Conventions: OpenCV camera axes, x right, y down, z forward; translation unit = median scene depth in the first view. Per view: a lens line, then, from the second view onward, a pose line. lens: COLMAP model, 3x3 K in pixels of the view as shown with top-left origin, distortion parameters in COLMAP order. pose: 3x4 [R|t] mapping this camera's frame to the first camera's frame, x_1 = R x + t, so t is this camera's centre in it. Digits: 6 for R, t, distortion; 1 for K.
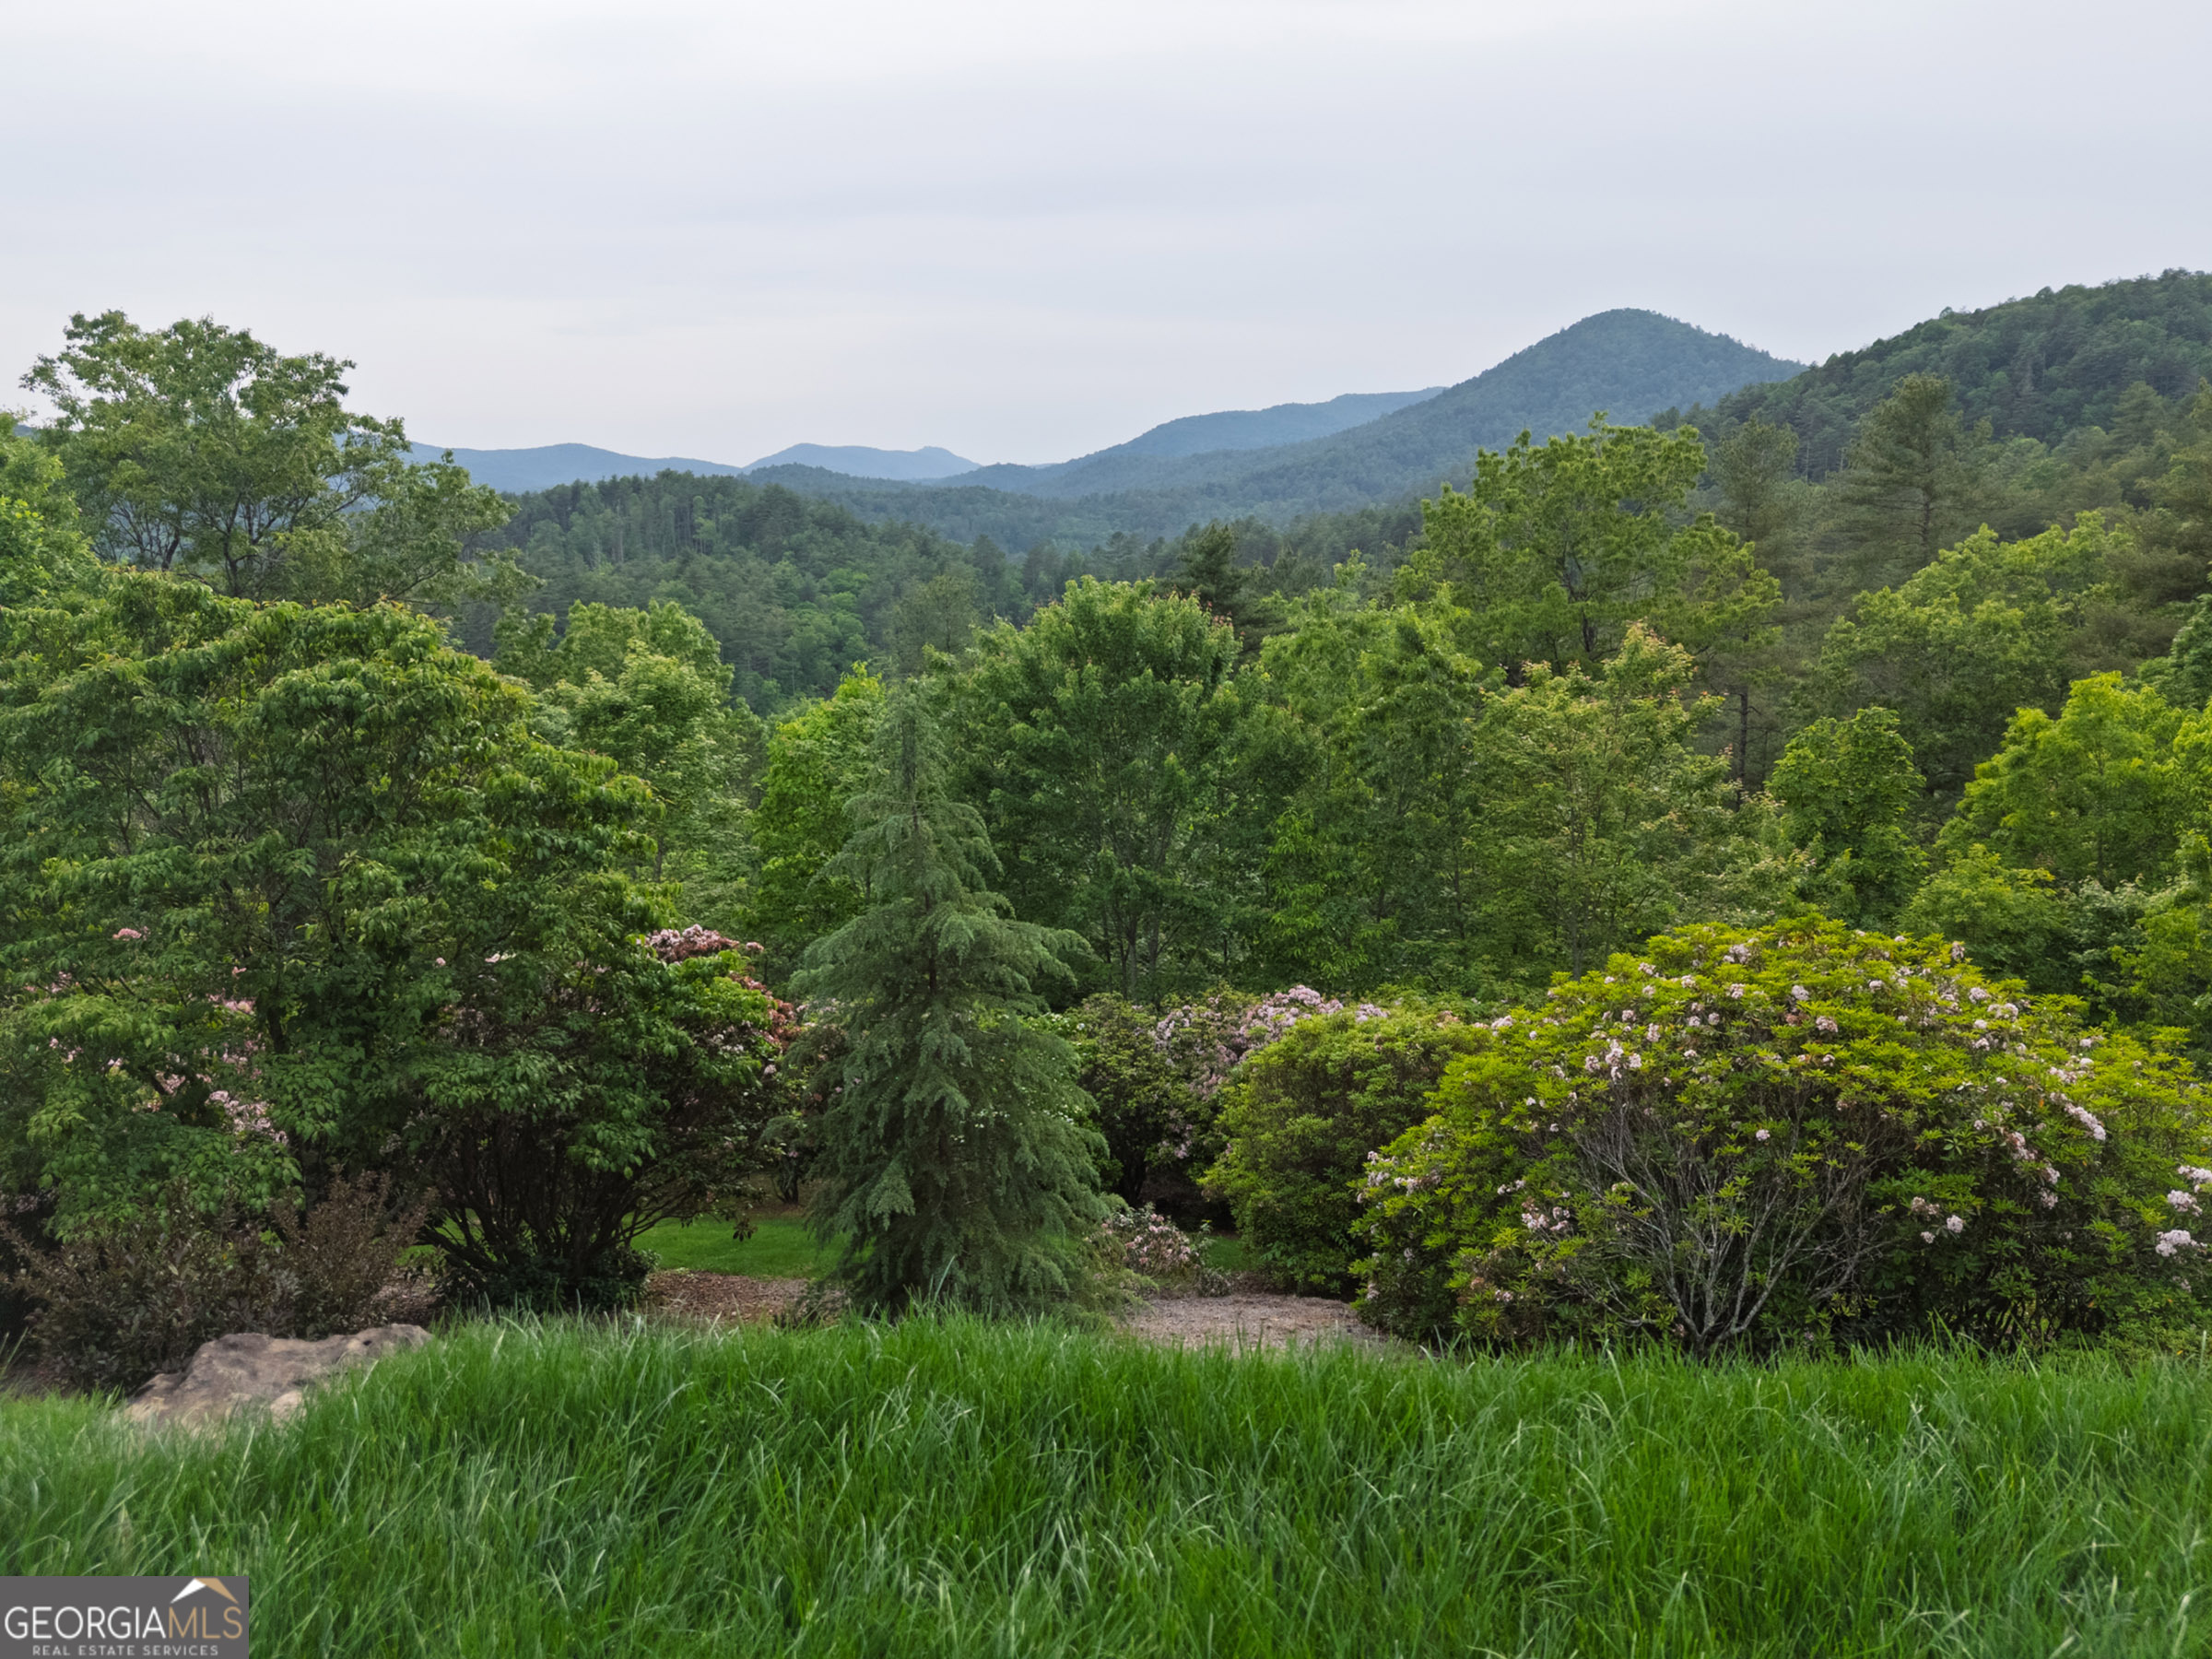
lens RADIAL K [[1639.7, 0, 1106.0], [0, 1639.7, 829.5], [0, 0, 1]] dist [0.065957, -0.075412]
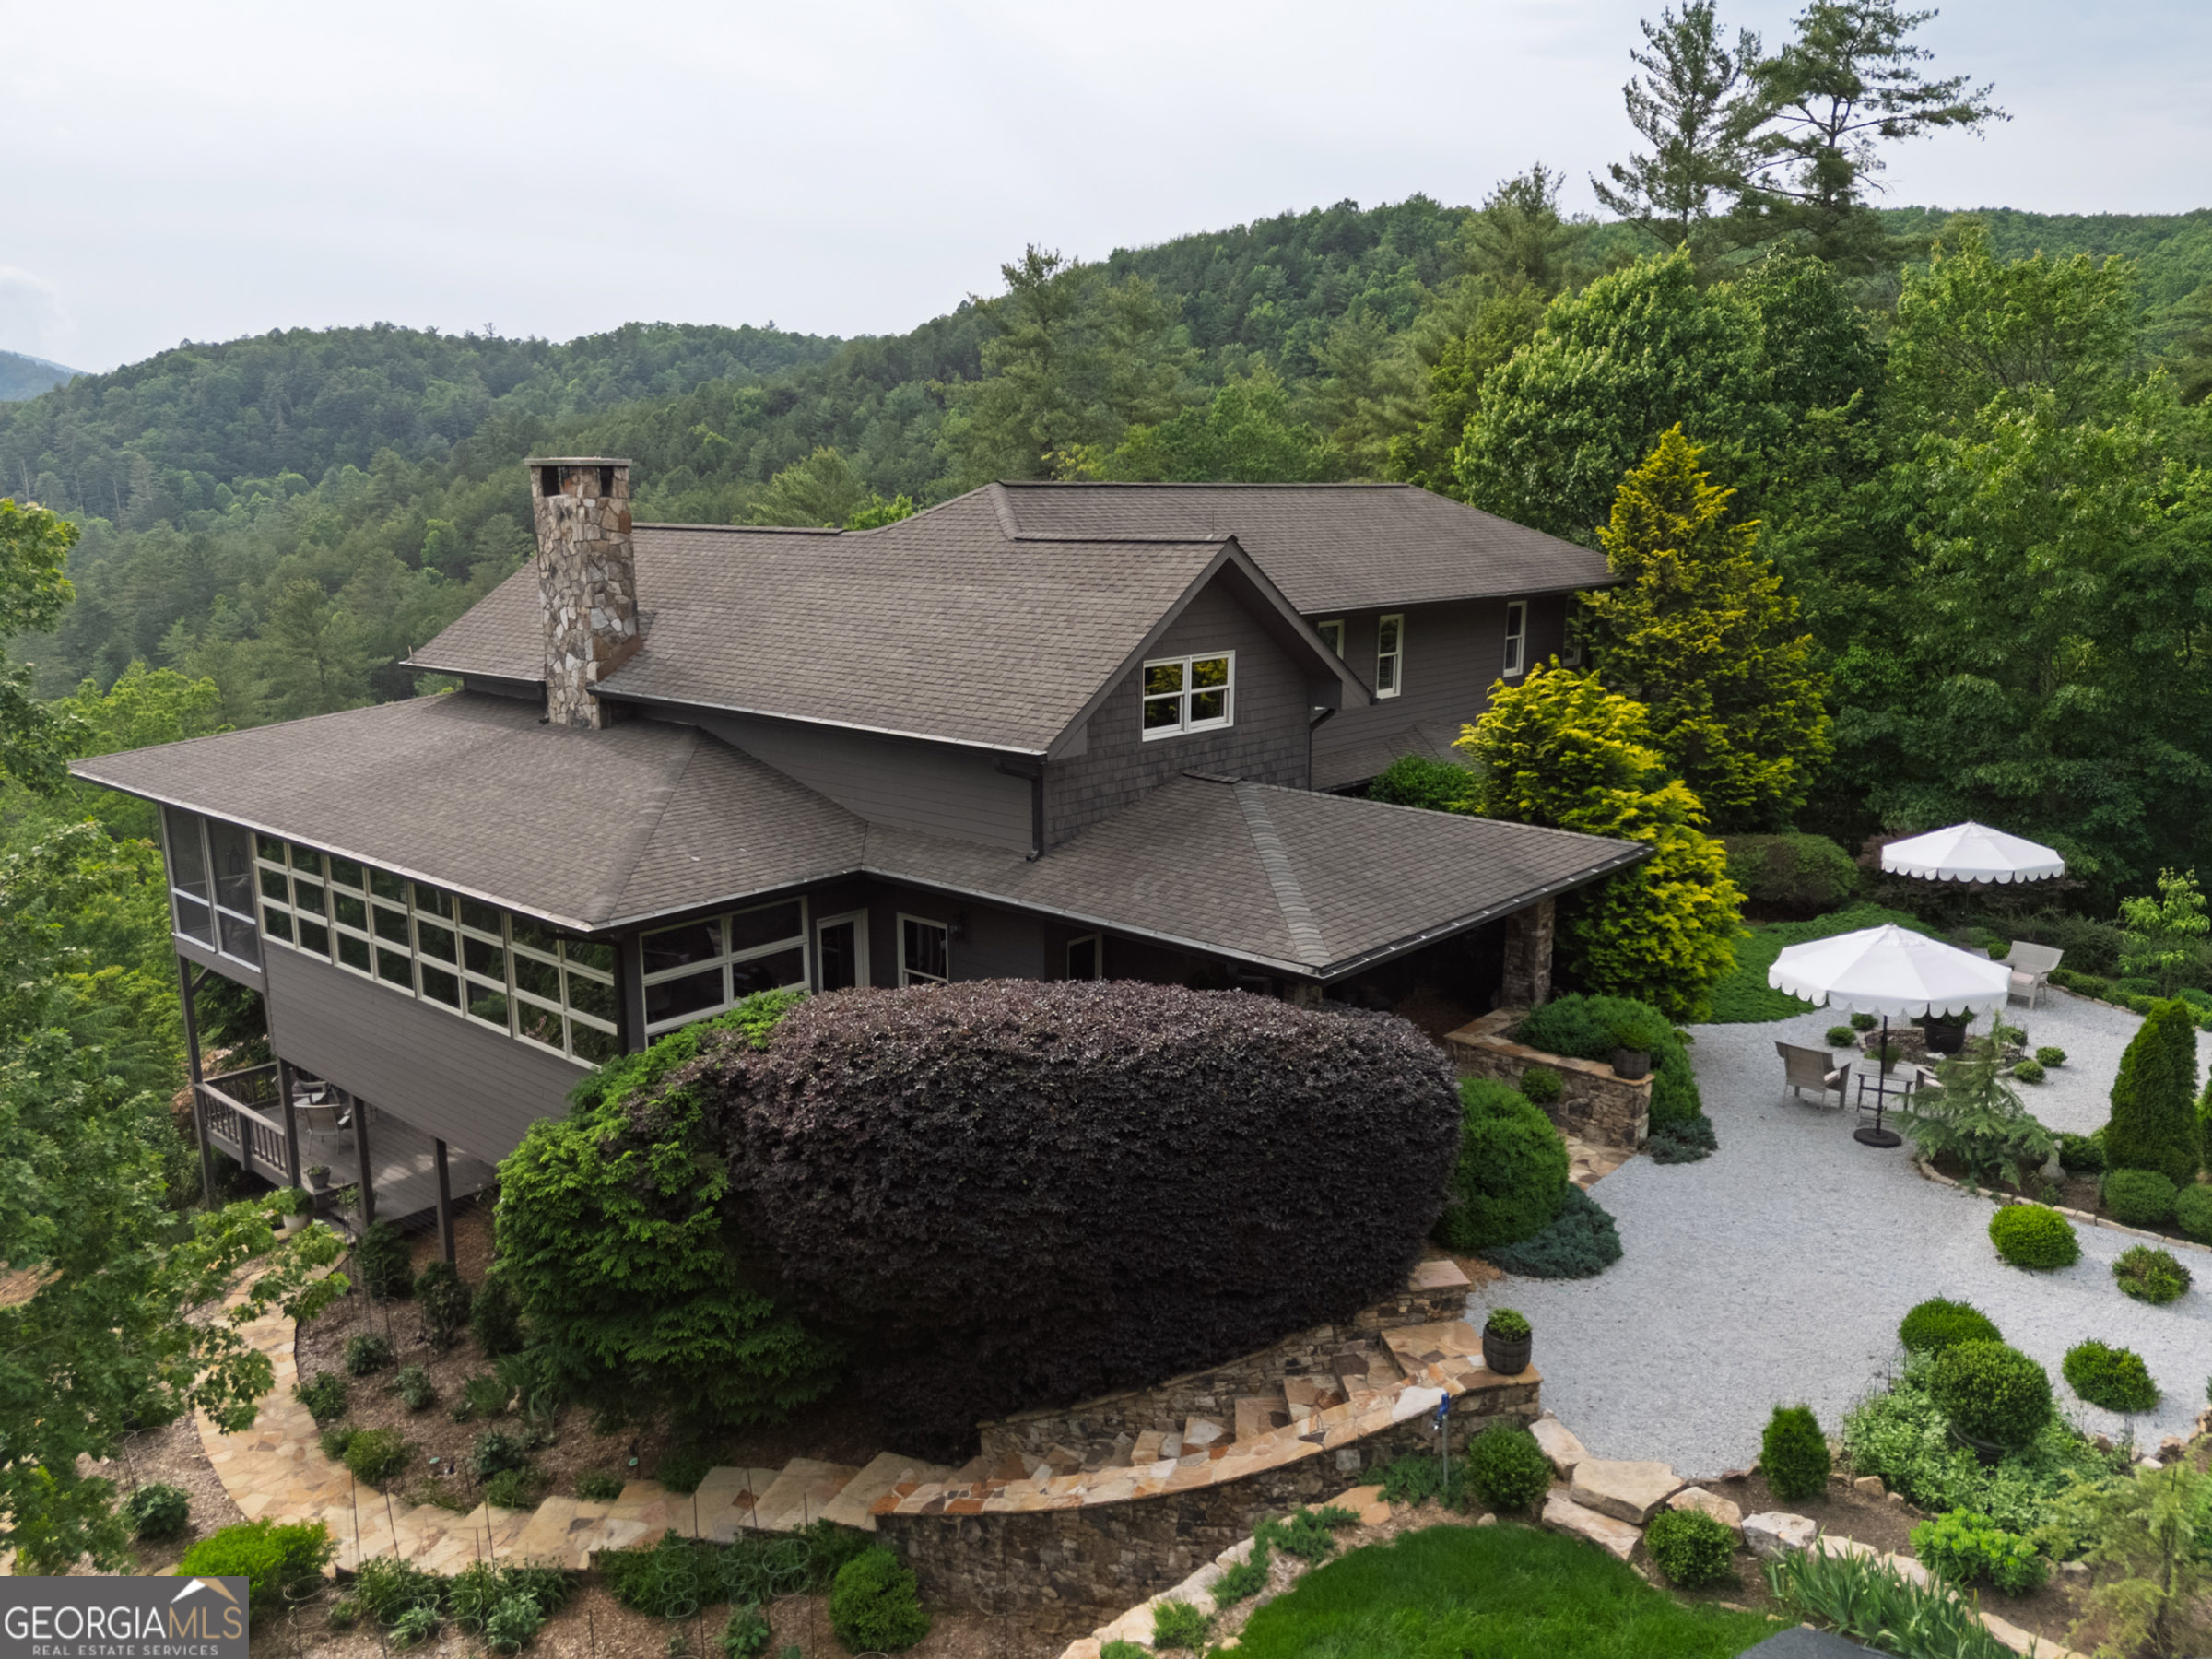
lens RADIAL K [[1610.2, 0, 1106.0], [0, 1610.2, 829.5], [0, 0, 1]] dist [0.064203, -0.060817]
pose [[0.577122, -0.165532, 0.799706, -0.030897], [0.163457, 0.982840, 0.085477, -0.005496], [-0.800132, 0.081387, 0.594276, -0.044175]]
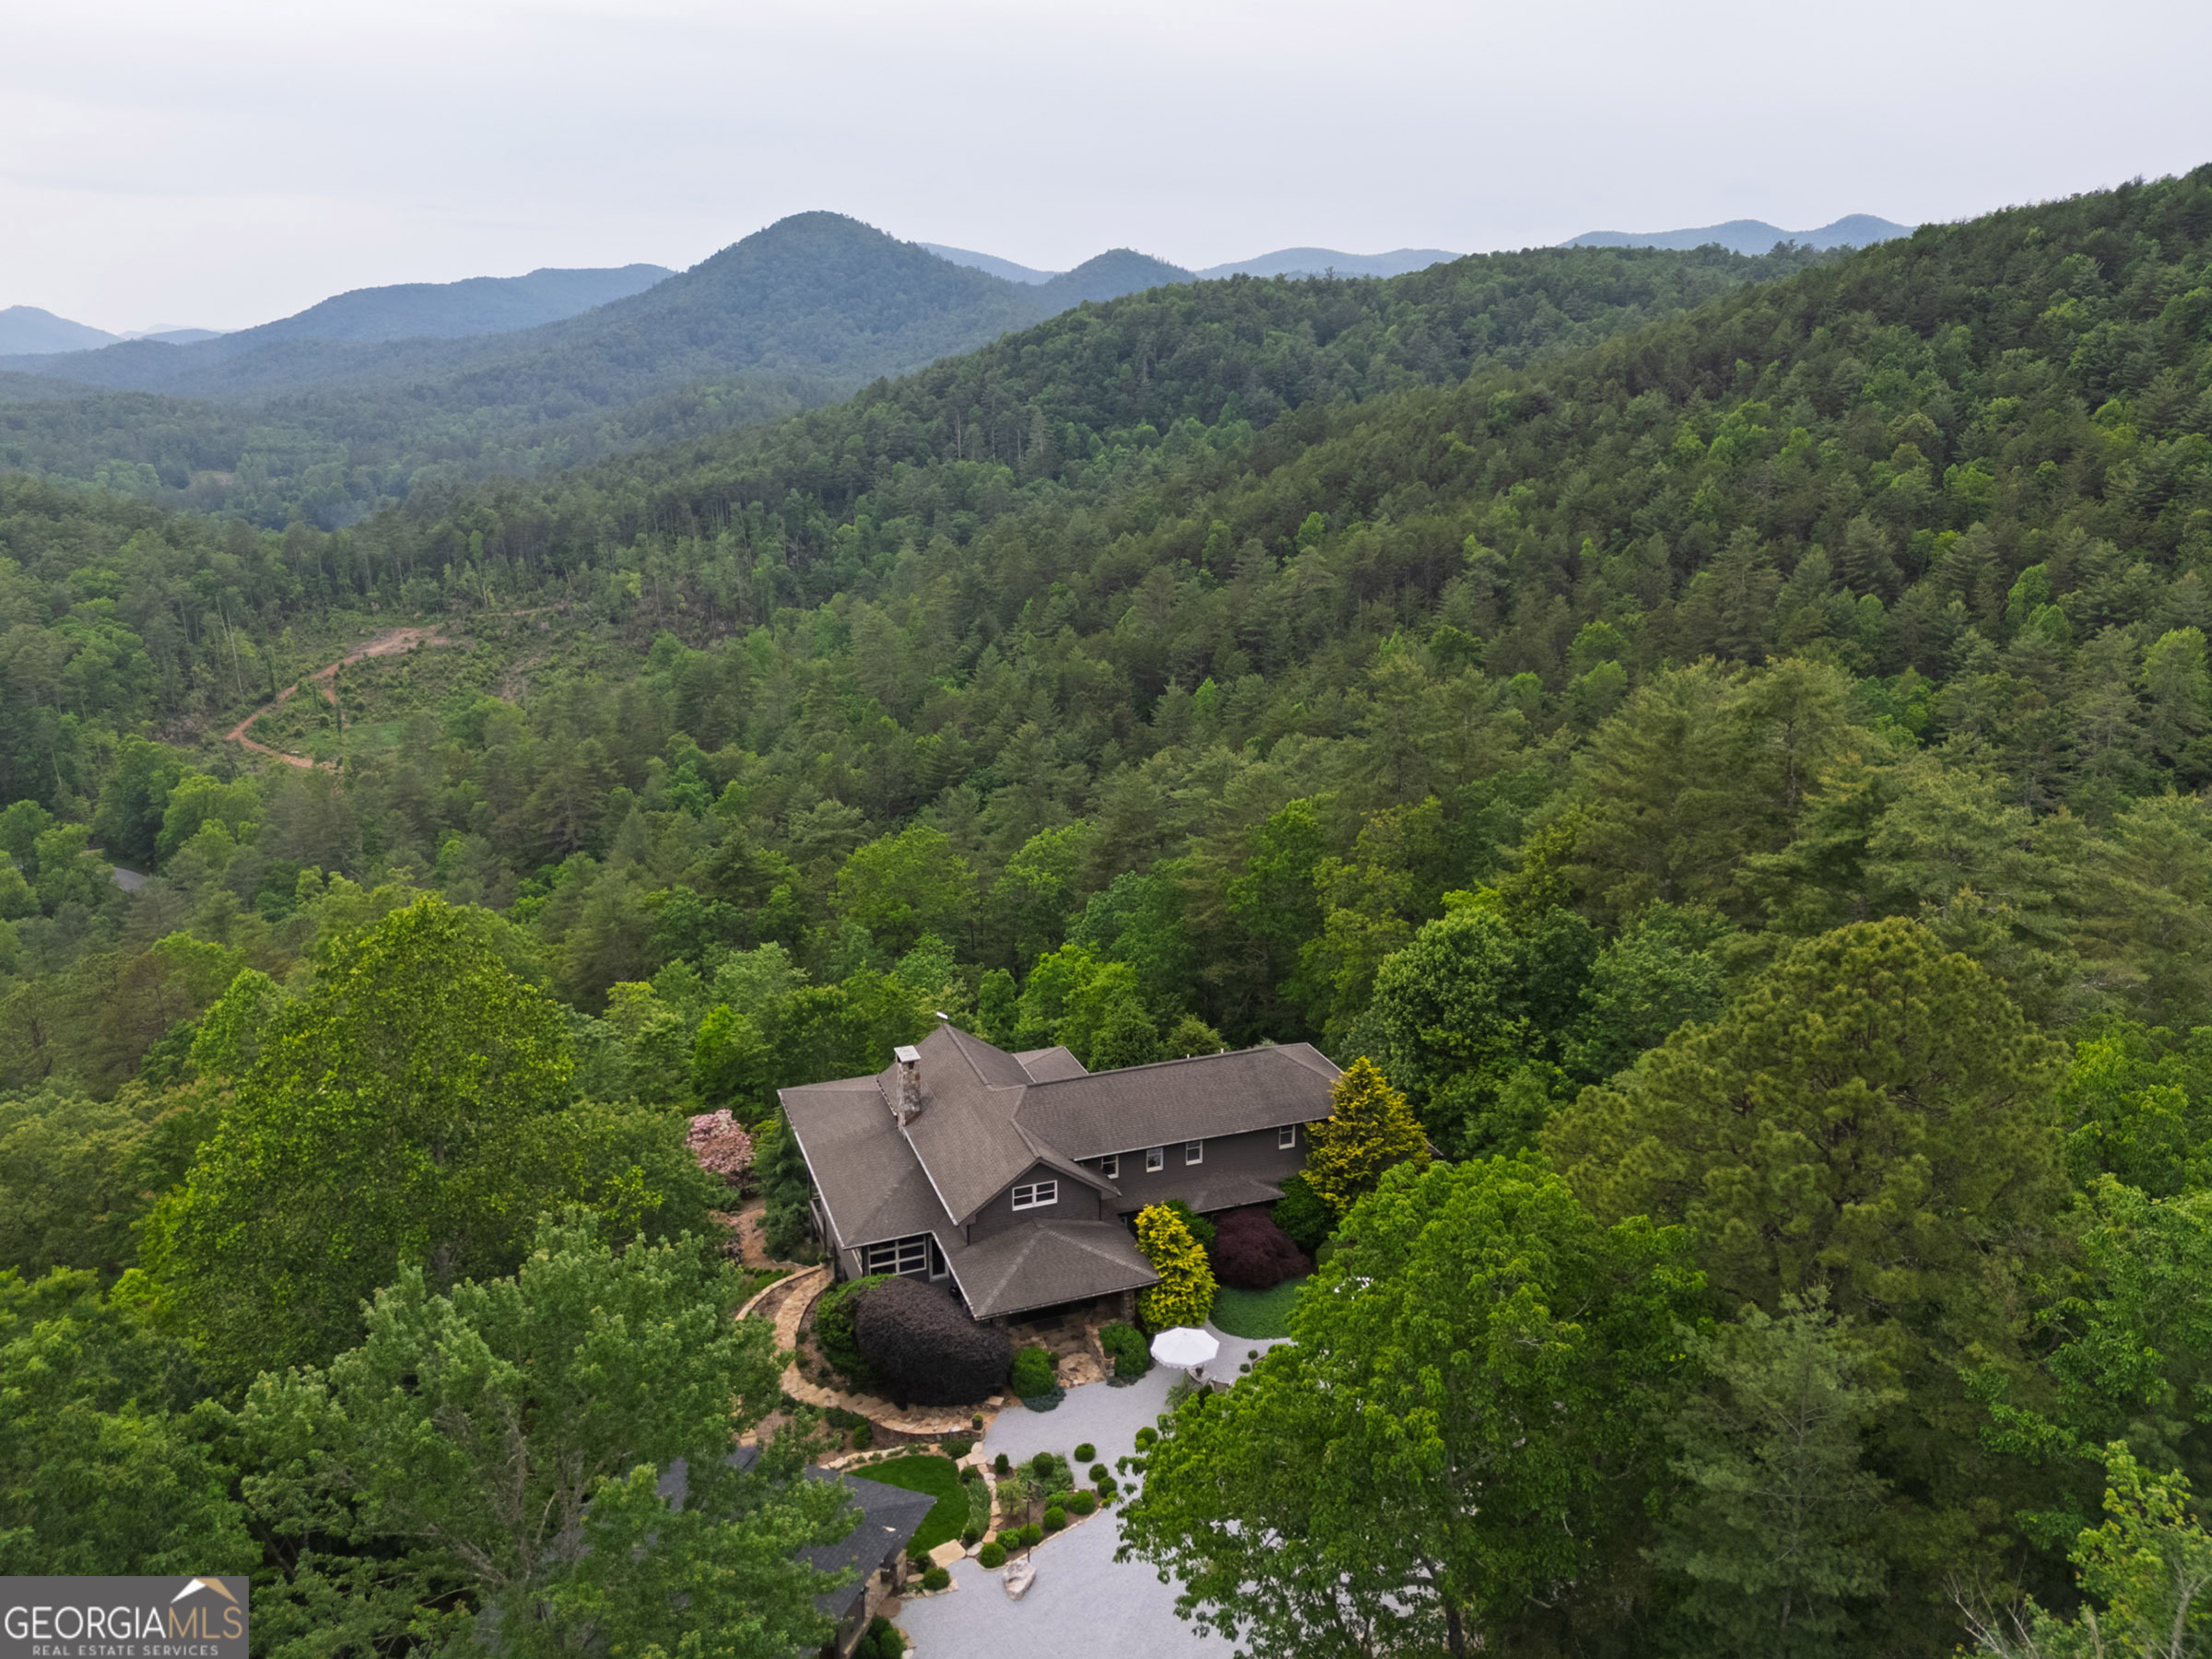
lens RADIAL K [[1610.2, 0, 1106.0], [0, 1610.2, 829.5], [0, 0, 1]] dist [0.064203, -0.060817]
pose [[0.897477, -0.121411, 0.424021, -0.038739], [0.090138, 0.991565, 0.093134, -0.032982], [-0.431752, -0.045365, 0.900851, -0.109396]]
